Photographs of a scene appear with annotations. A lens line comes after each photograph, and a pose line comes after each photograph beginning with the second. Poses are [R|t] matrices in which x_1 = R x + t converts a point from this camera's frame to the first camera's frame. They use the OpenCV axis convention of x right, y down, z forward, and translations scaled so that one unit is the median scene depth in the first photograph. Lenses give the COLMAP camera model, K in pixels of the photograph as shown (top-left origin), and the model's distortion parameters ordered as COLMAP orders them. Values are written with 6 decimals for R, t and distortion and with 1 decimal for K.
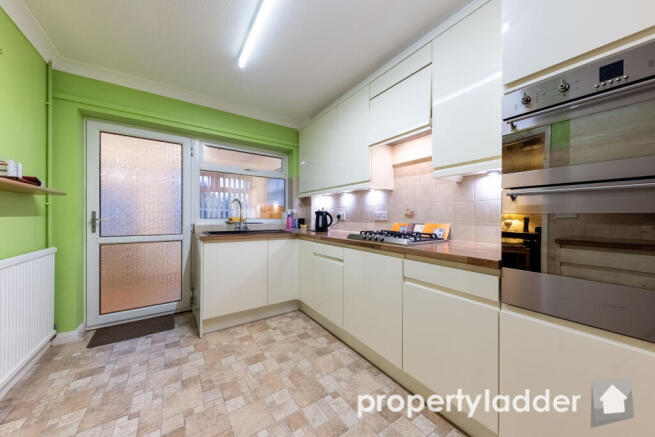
lens RADIAL K [[222.4, 0, 332.1], [0, 222.4, 216.5], [0, 0, 1]] dist [-0.008352, -0.001089]
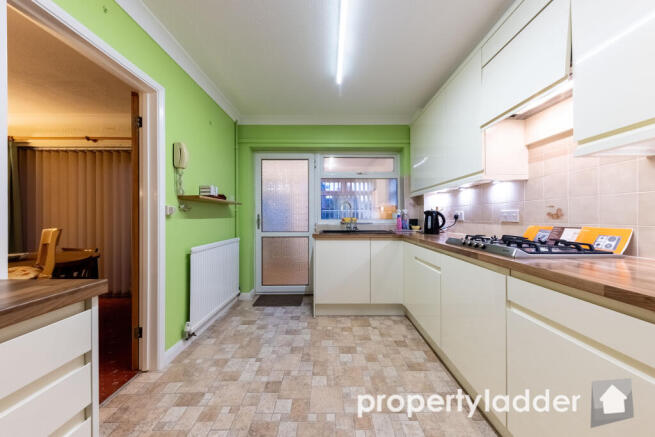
lens RADIAL K [[222.4, 0, 328.9], [0, 222.4, 216.0], [0, 0, 1]] dist [-0.008352, -0.001089]
pose [[0.821579, -0.008175, -0.570036, 0.169724], [0.006290, 0.999966, -0.005276, -0.002176], [0.570060, 0.000749, 0.821603, 0.051285]]
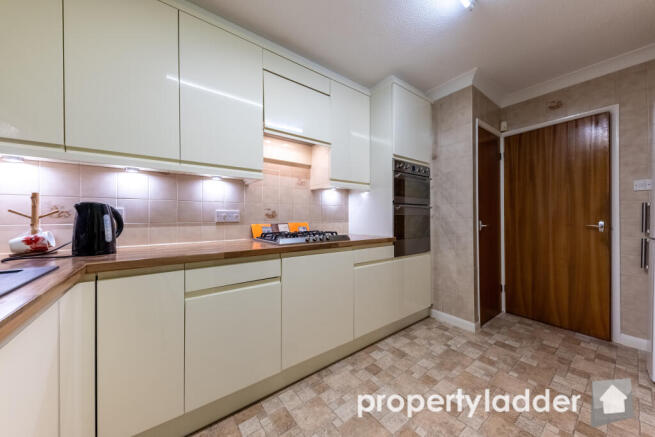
lens RADIAL K [[222.4, 0, 310.7], [0, 222.4, 213.9], [0, 0, 1]] dist [-0.008352, -0.001089]
pose [[0.013307, -0.010153, 0.999860, -0.635706], [-0.009050, 0.999906, 0.010273, -0.022760], [-0.999871, -0.009185, 0.013213, 0.838888]]
